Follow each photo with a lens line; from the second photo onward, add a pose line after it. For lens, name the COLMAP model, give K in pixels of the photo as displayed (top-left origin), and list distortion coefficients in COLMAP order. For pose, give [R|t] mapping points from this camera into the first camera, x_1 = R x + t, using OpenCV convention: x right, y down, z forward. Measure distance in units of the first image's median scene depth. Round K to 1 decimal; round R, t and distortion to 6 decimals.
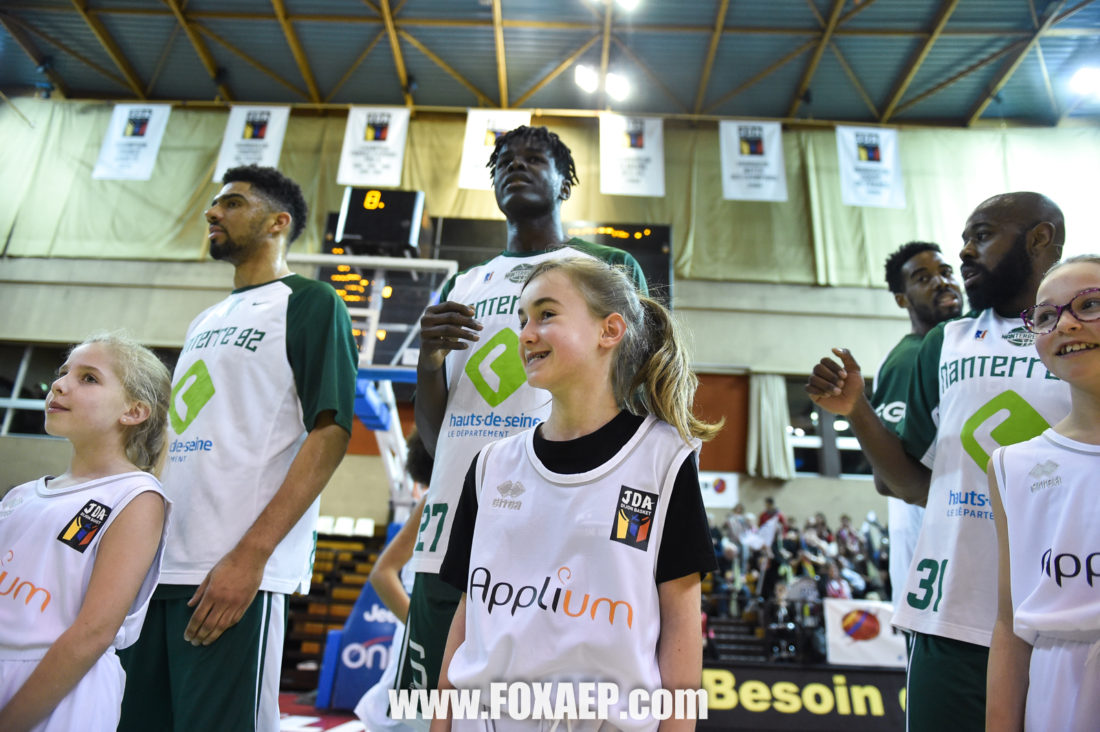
lens RADIAL K [[784.7, 0, 550.0], [0, 784.7, 366.0], [0, 0, 1]] dist [-0.054590, 0.000560]
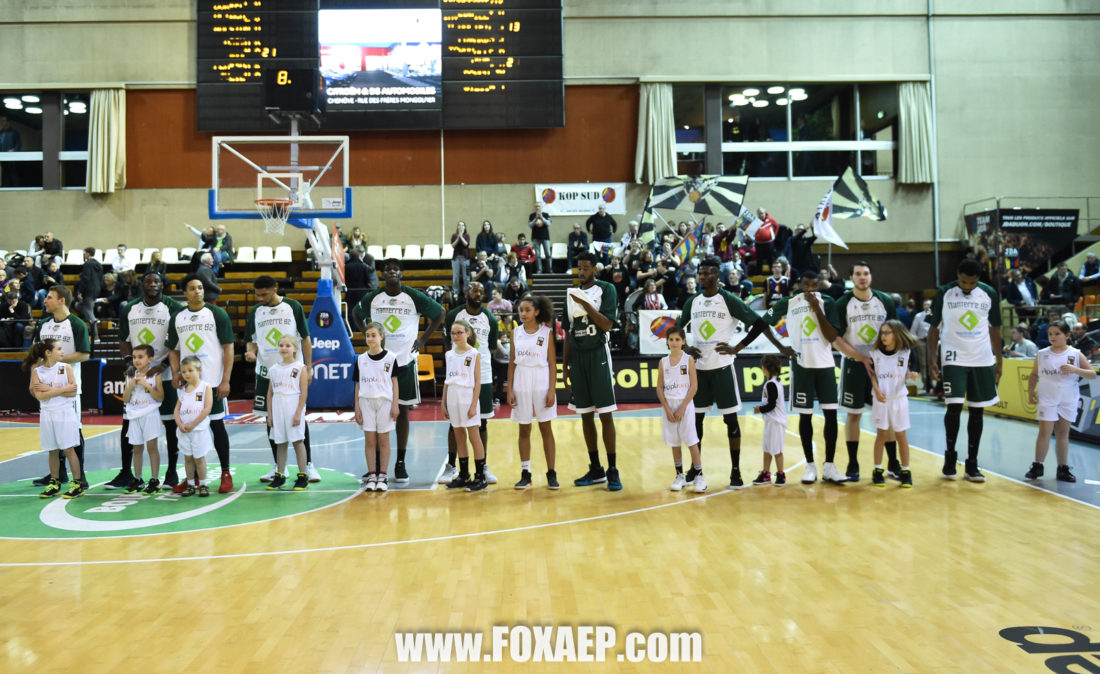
lens RADIAL K [[978.6, 0, 550.0], [0, 978.6, 337.0], [0, 0, 1]] dist [-0.070061, 0.002936]
pose [[0.996287, -0.067861, 0.052987, 0.103555], [0.045170, 0.935911, 0.349328, -0.282032], [-0.073297, -0.345638, 0.935501, -0.662357]]
